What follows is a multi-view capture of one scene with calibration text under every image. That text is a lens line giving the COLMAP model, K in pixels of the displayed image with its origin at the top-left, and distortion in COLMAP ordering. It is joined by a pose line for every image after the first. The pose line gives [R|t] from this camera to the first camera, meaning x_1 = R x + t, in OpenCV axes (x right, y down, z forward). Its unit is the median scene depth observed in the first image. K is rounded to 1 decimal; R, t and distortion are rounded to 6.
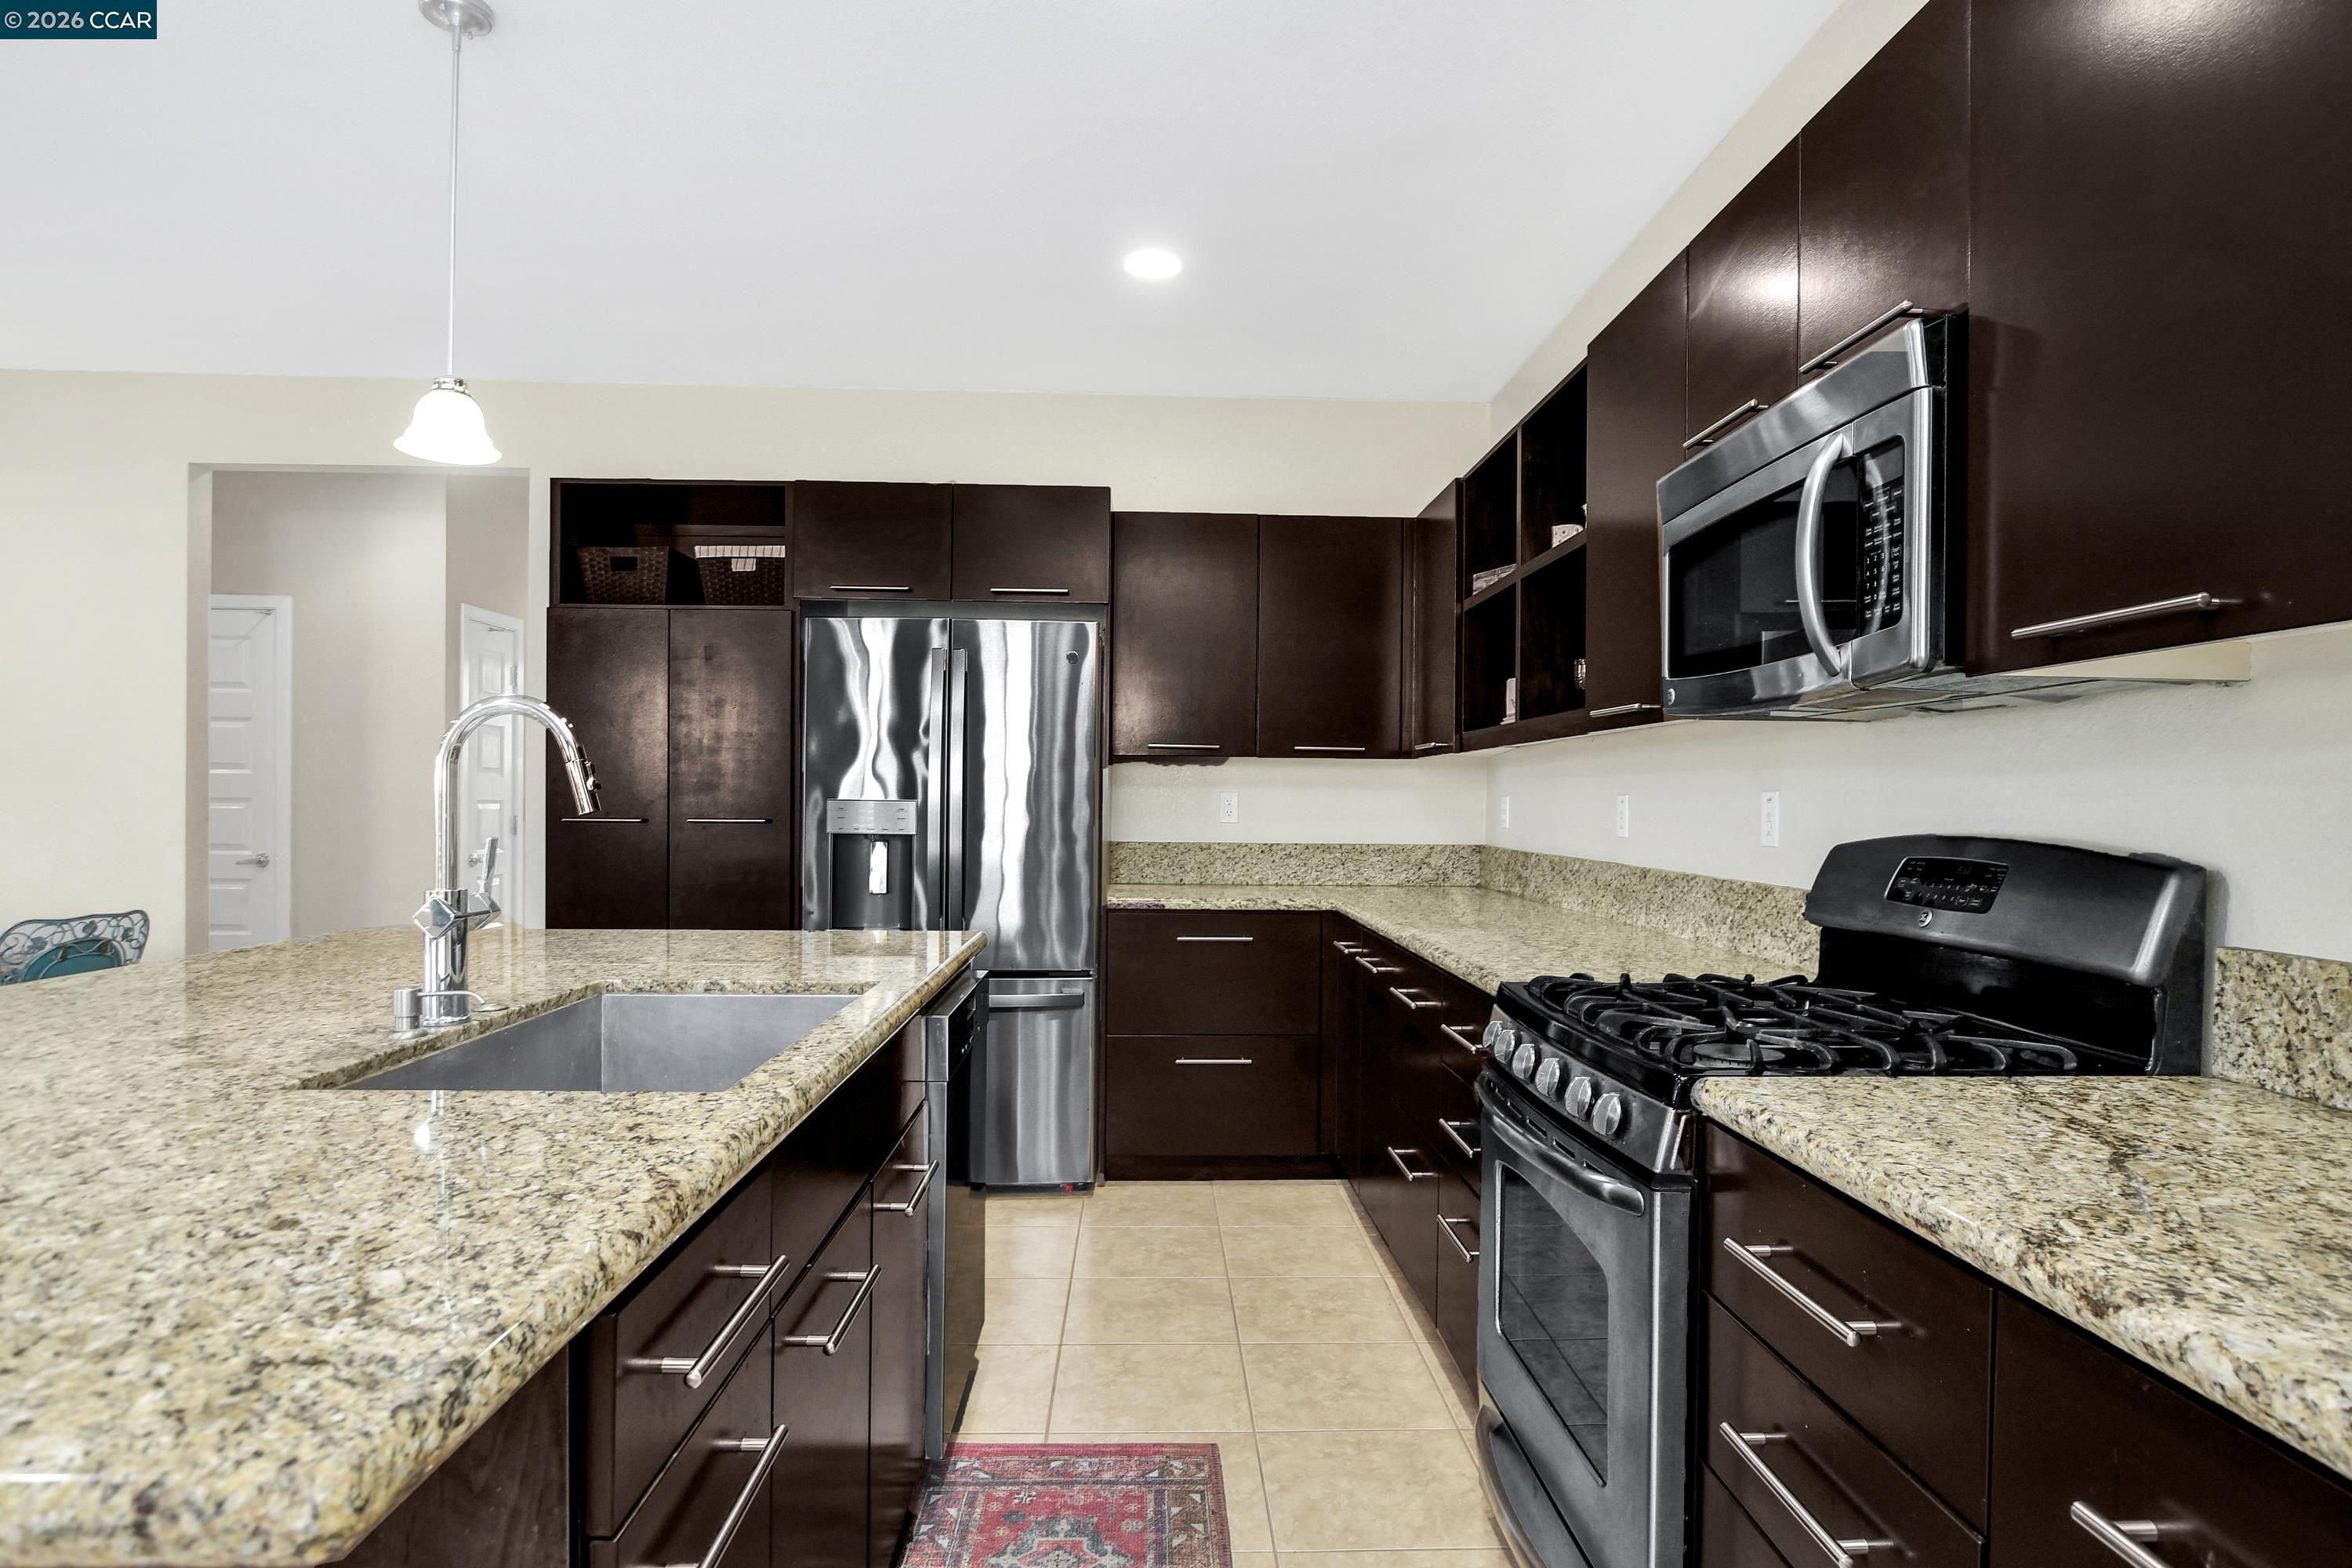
lens RADIAL K [[1265.4, 0, 1174.4], [0, 1265.4, 815.5], [0, 0, 1]] dist [-0.012201, -0.000196]
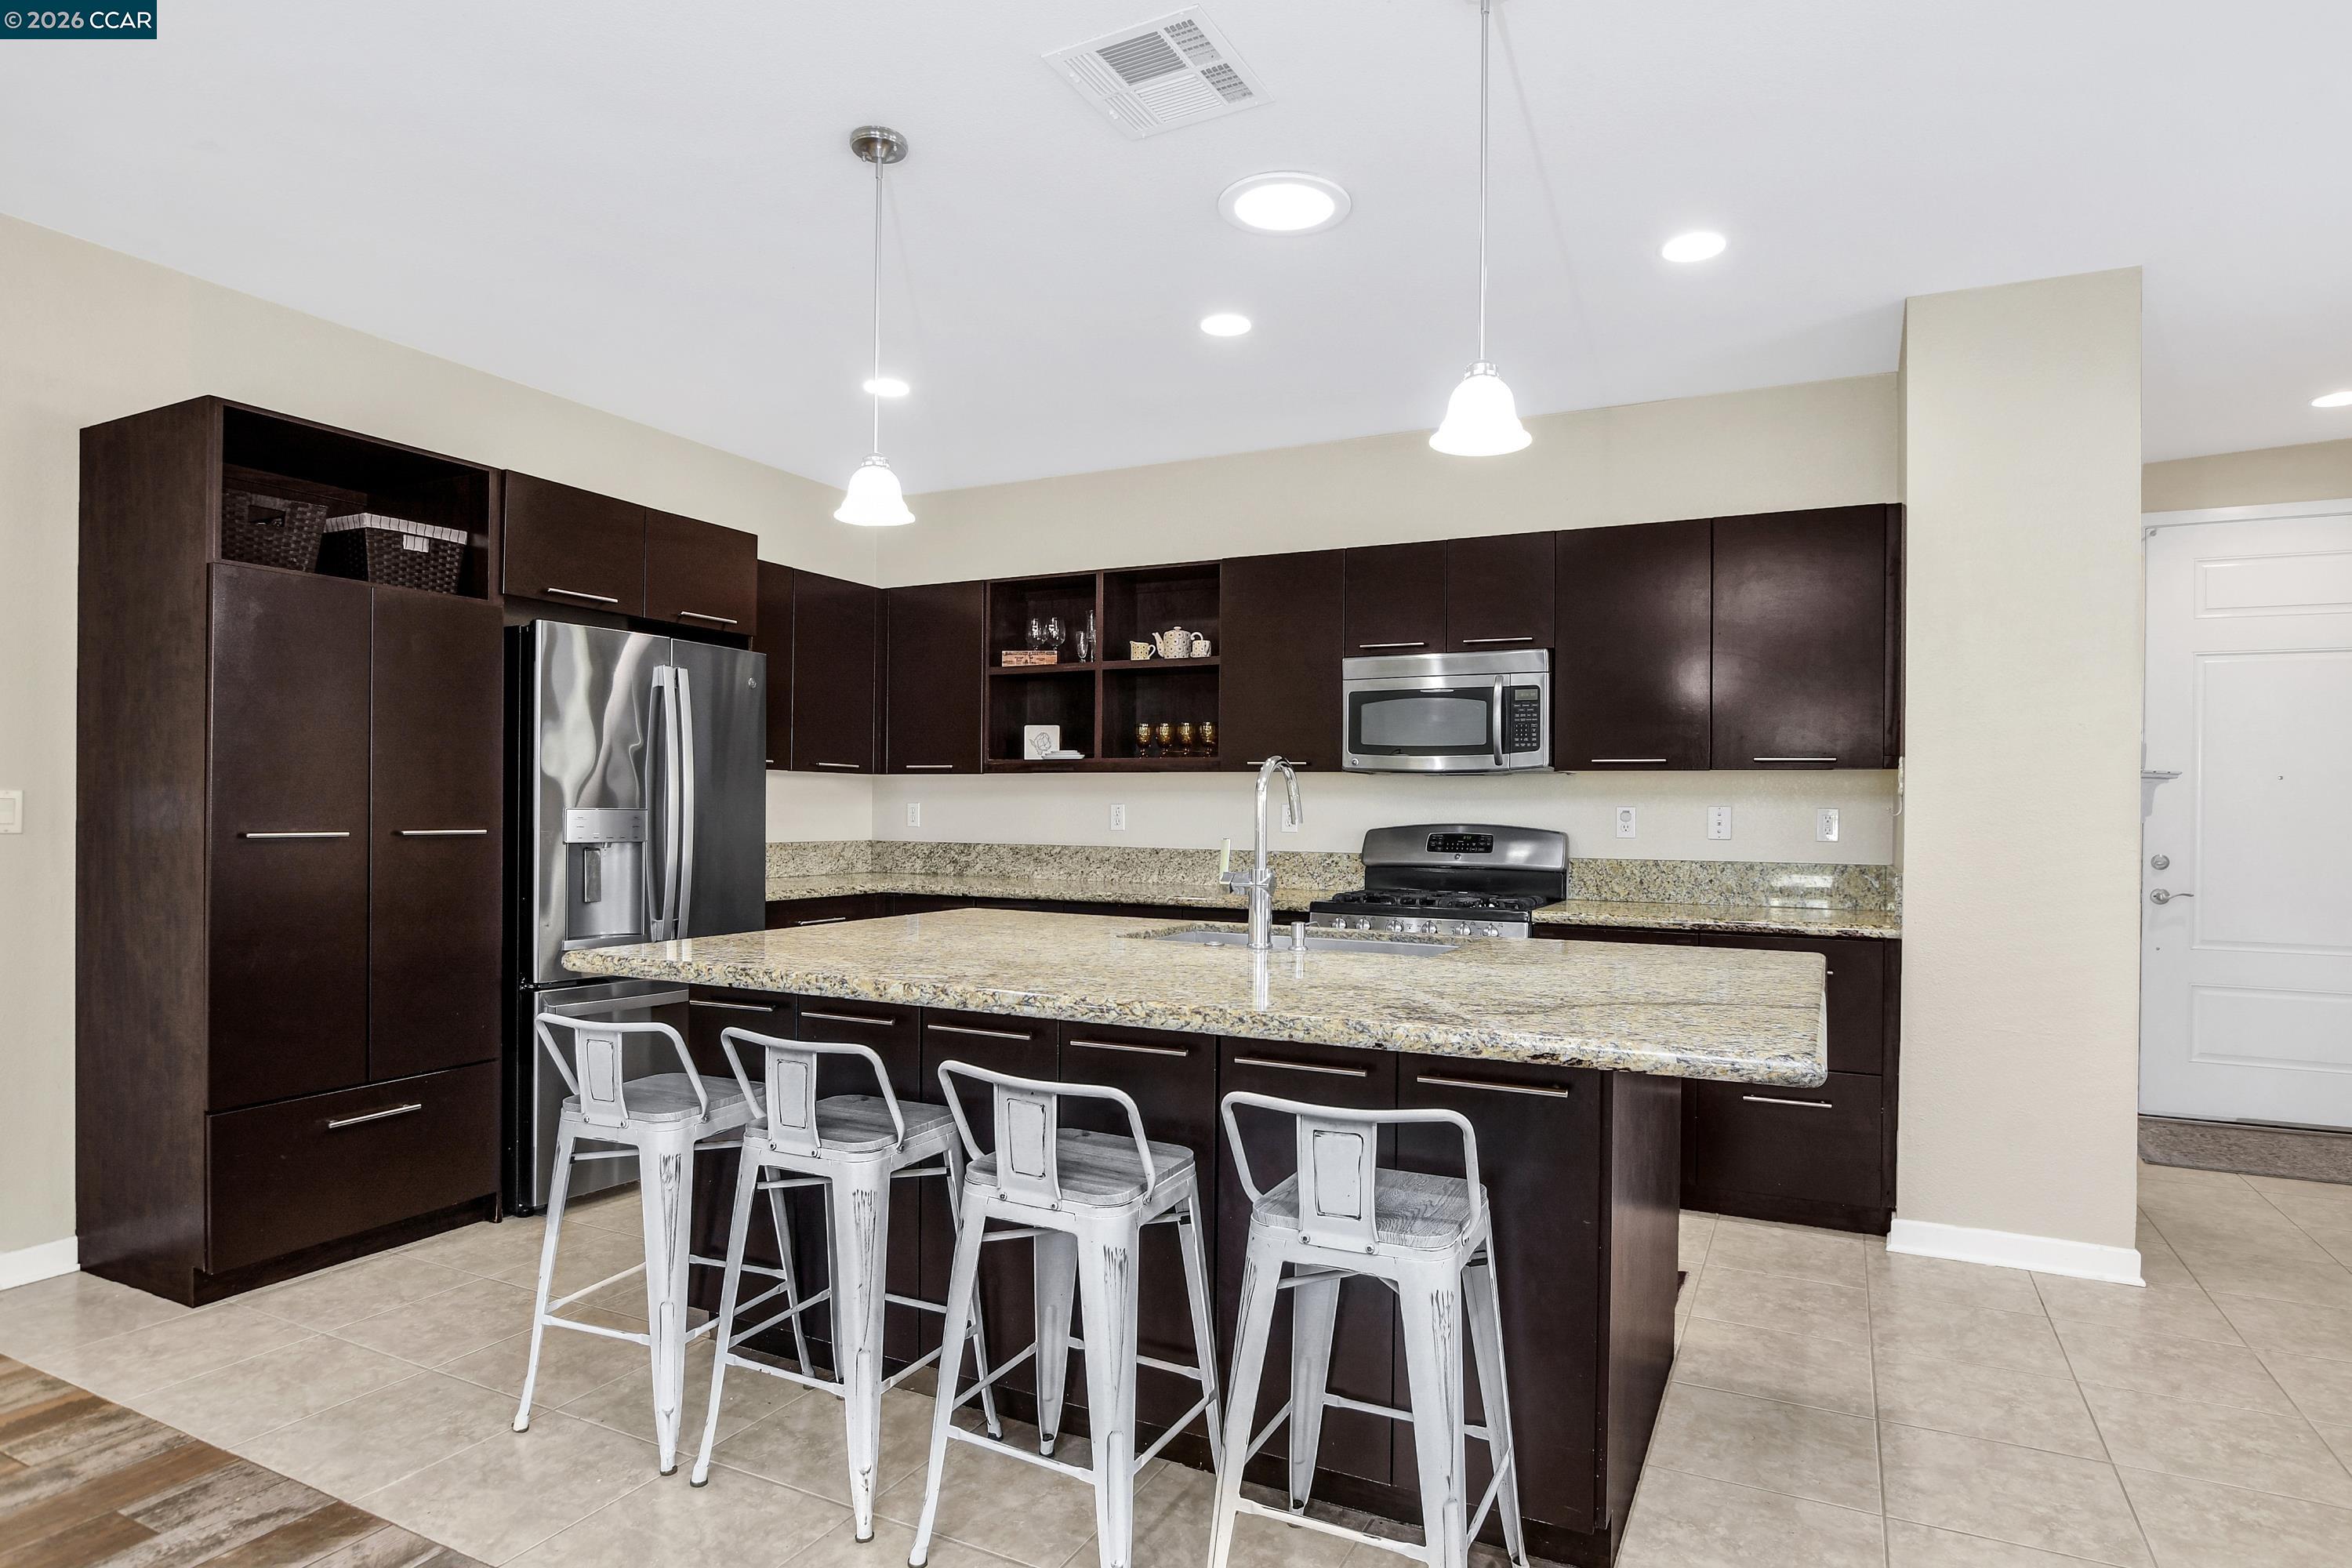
lens RADIAL K [[1276.9, 0, 1210.9], [0, 1276.9, 811.4], [0, 0, 1]] dist [-0.023011, 0.001367]
pose [[0.476069, -0.007651, 0.879375, -0.891207], [0.007202, 0.999963, 0.004802, -0.011404], [-0.879379, 0.004048, 0.476106, 0.091963]]
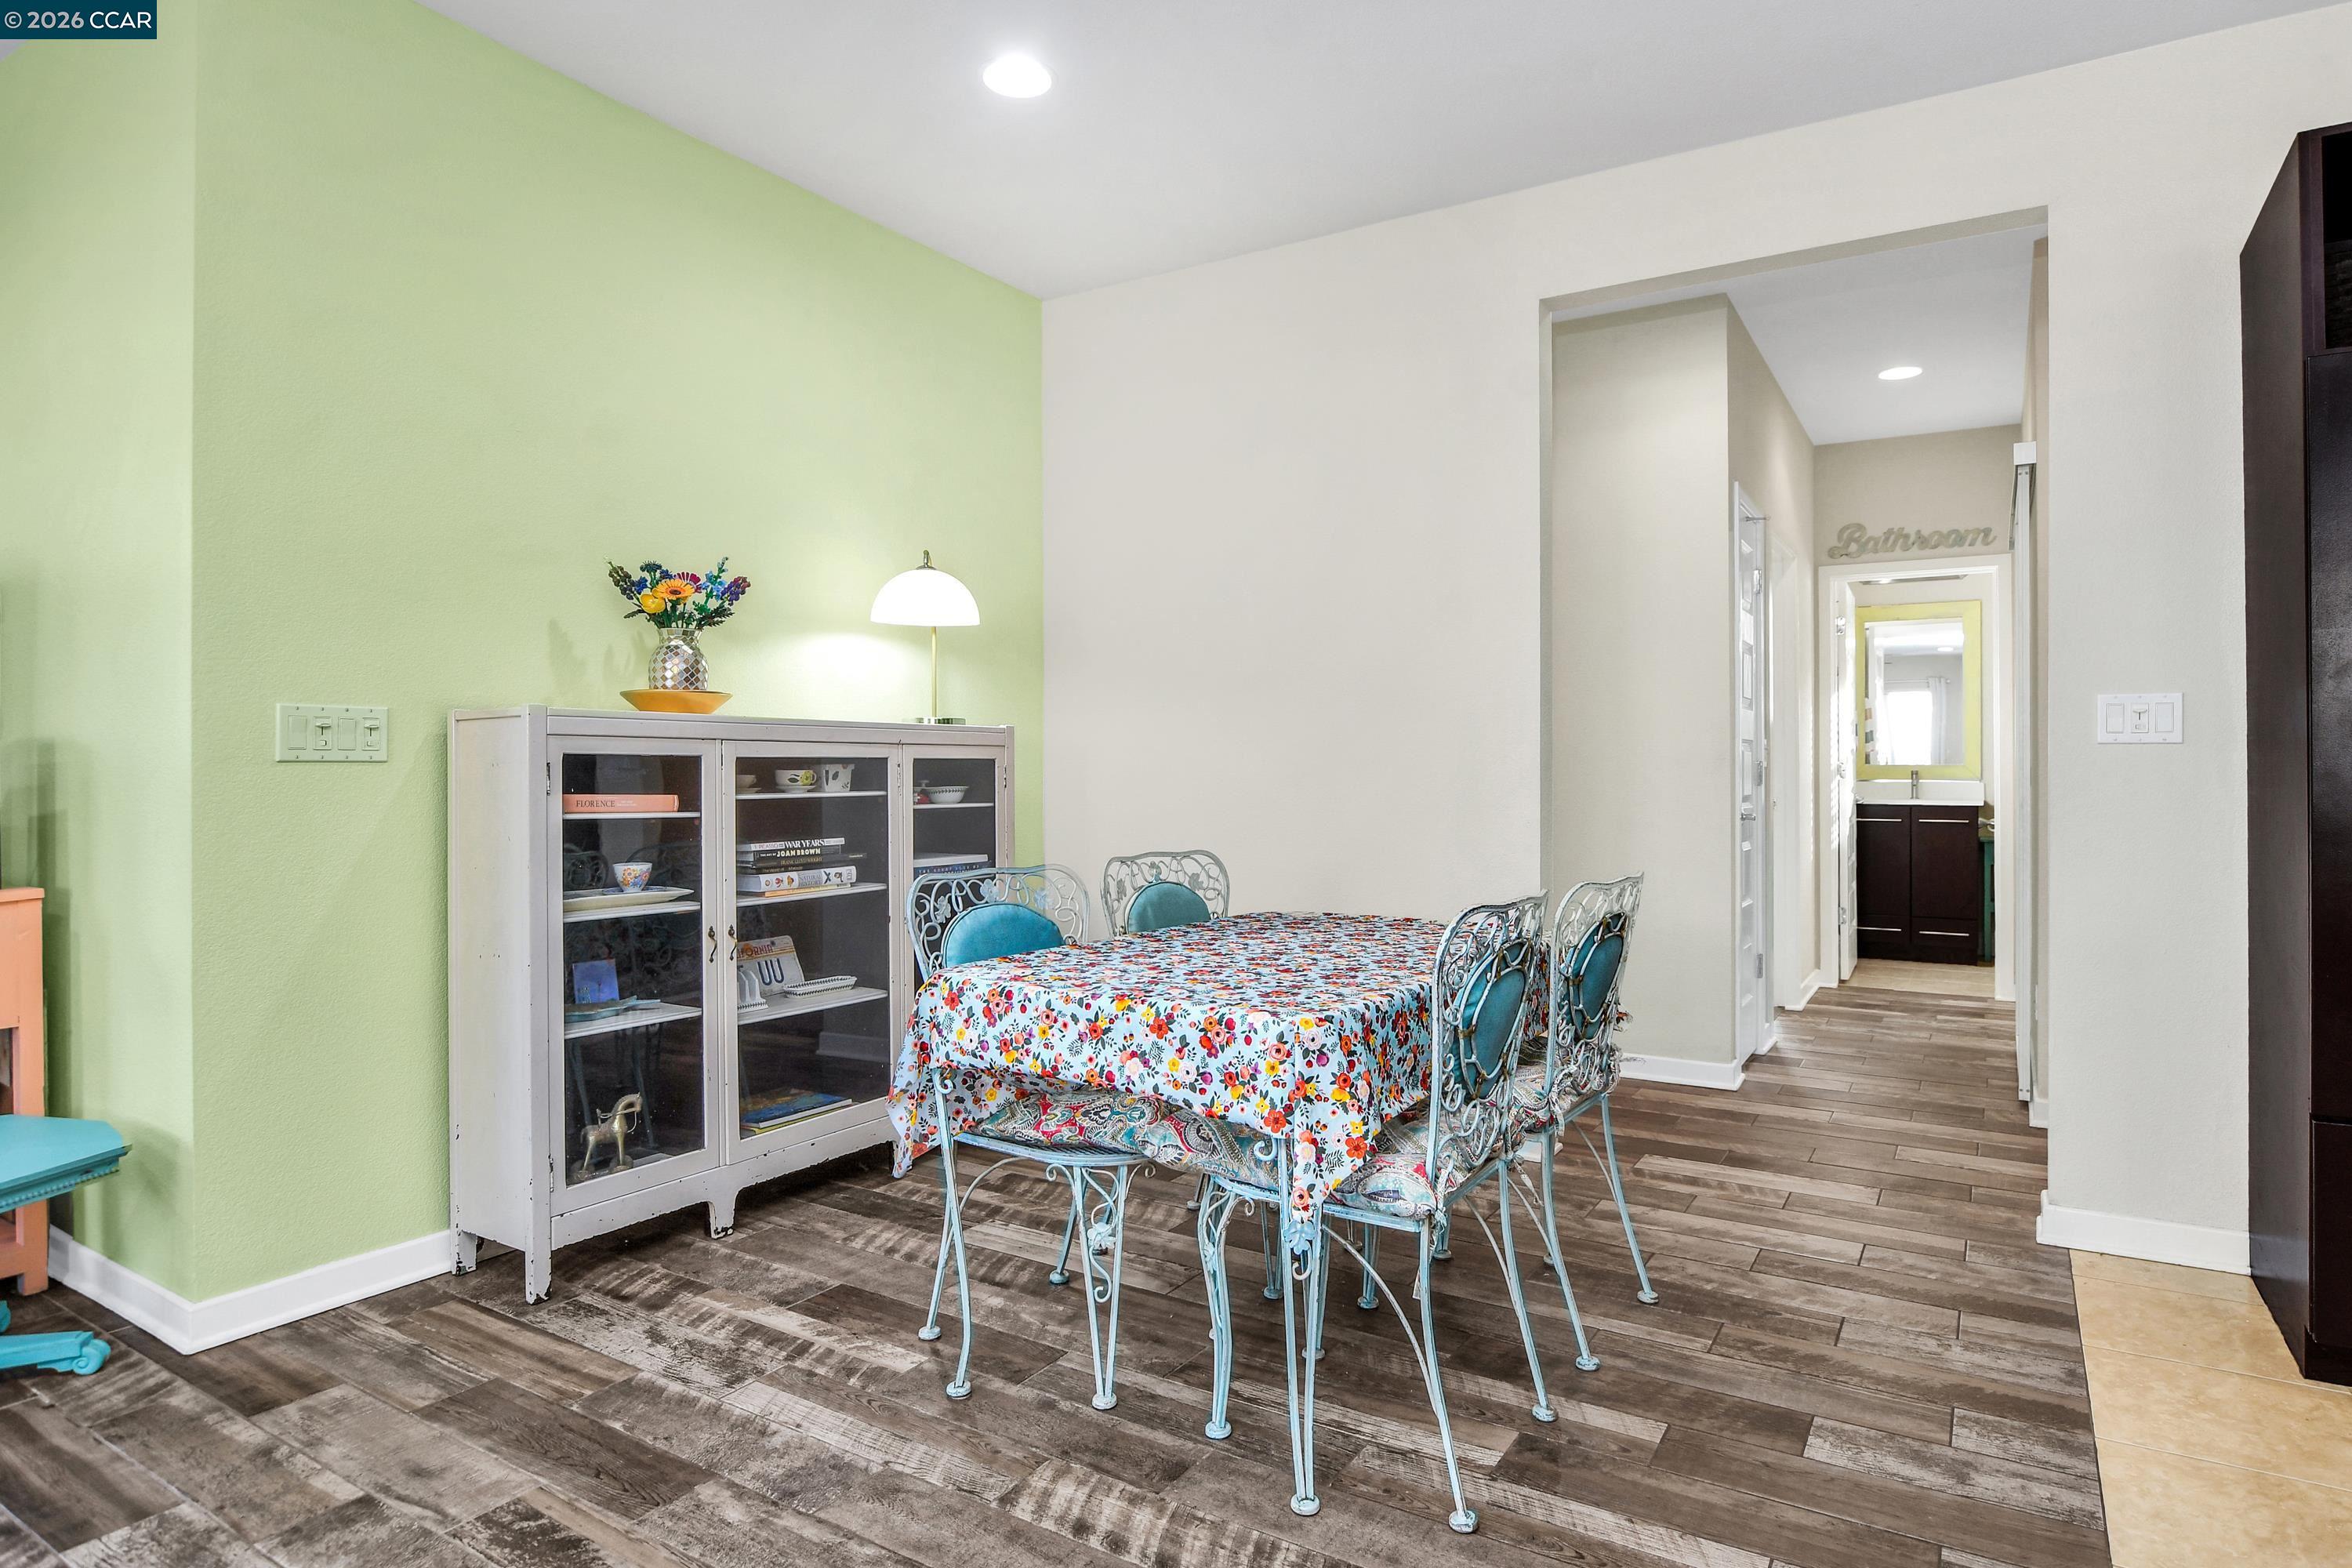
lens RADIAL K [[1299.3, 0, 1206.3], [0, 1299.3, 770.6], [0, 0, 1]] dist [-0.012201, 0.000481]
pose [[0.830197, -0.007481, -0.557419, -0.592761], [0.000561, 0.999921, -0.012584, 0.026607], [0.557469, 0.010134, 0.830136, 0.253826]]
